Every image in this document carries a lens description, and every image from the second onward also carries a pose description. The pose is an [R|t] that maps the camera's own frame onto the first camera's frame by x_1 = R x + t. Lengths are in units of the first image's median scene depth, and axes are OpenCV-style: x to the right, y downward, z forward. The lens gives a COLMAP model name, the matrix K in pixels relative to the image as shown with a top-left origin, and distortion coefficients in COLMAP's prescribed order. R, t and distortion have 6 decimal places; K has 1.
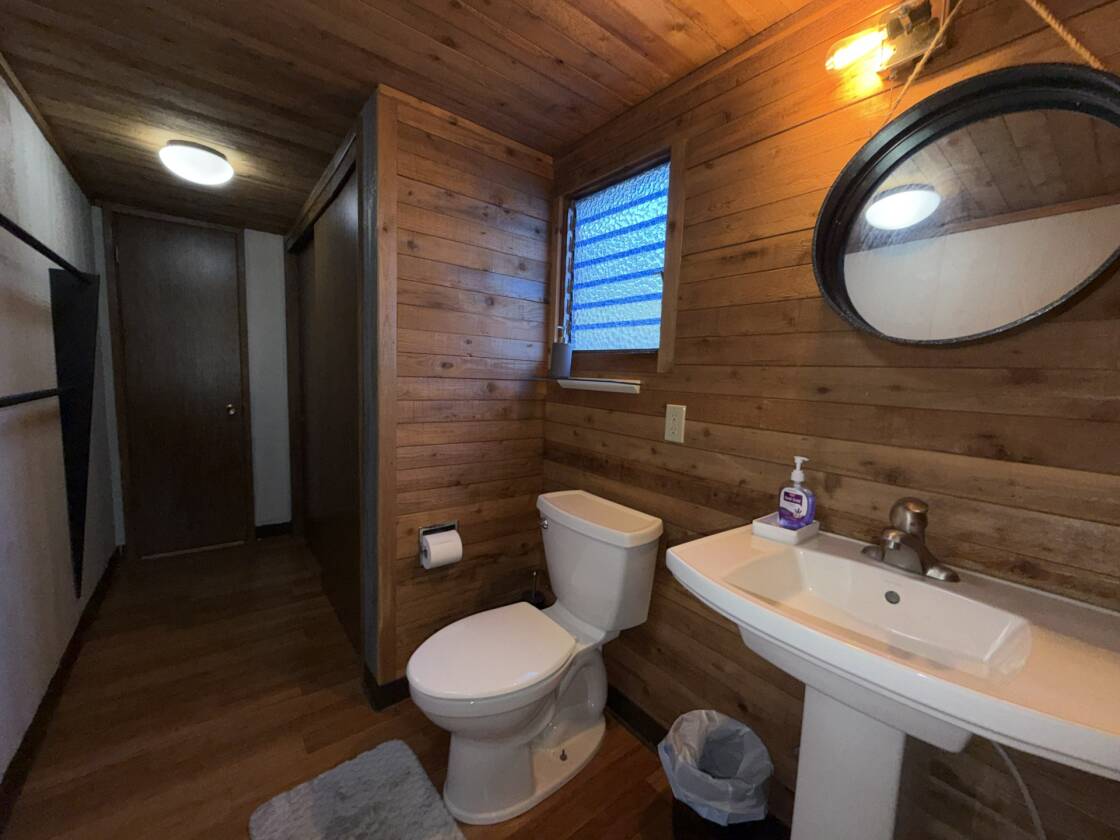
lens RADIAL K [[445.0, 0, 557.8], [0, 445.0, 418.9], [0, 0, 1]] dist [0.000738, -0.000242]
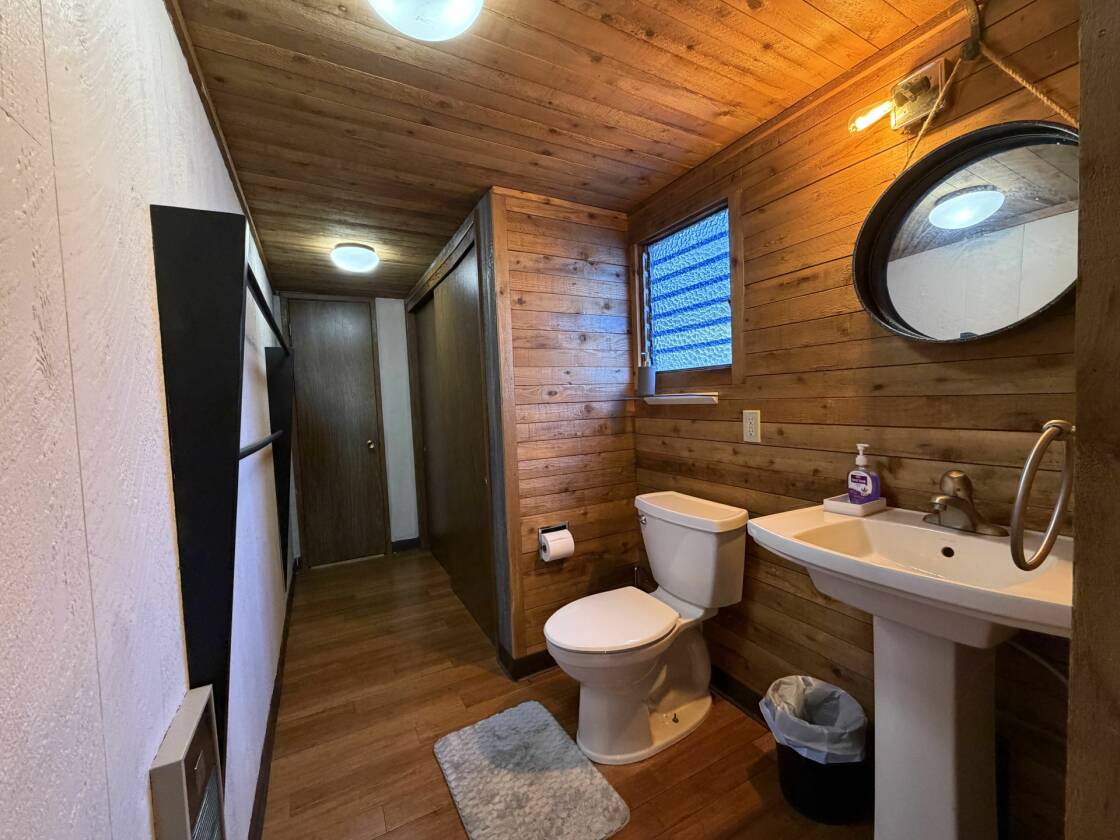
lens RADIAL K [[445.0, 0, 556.1], [0, 445.0, 416.7], [0, 0, 1]] dist [0.000738, -0.000242]
pose [[0.981223, -0.071550, -0.179113, -0.027544], [0.060671, 0.996006, -0.065502, 0.029457], [0.183085, 0.053405, 0.981646, -0.231241]]
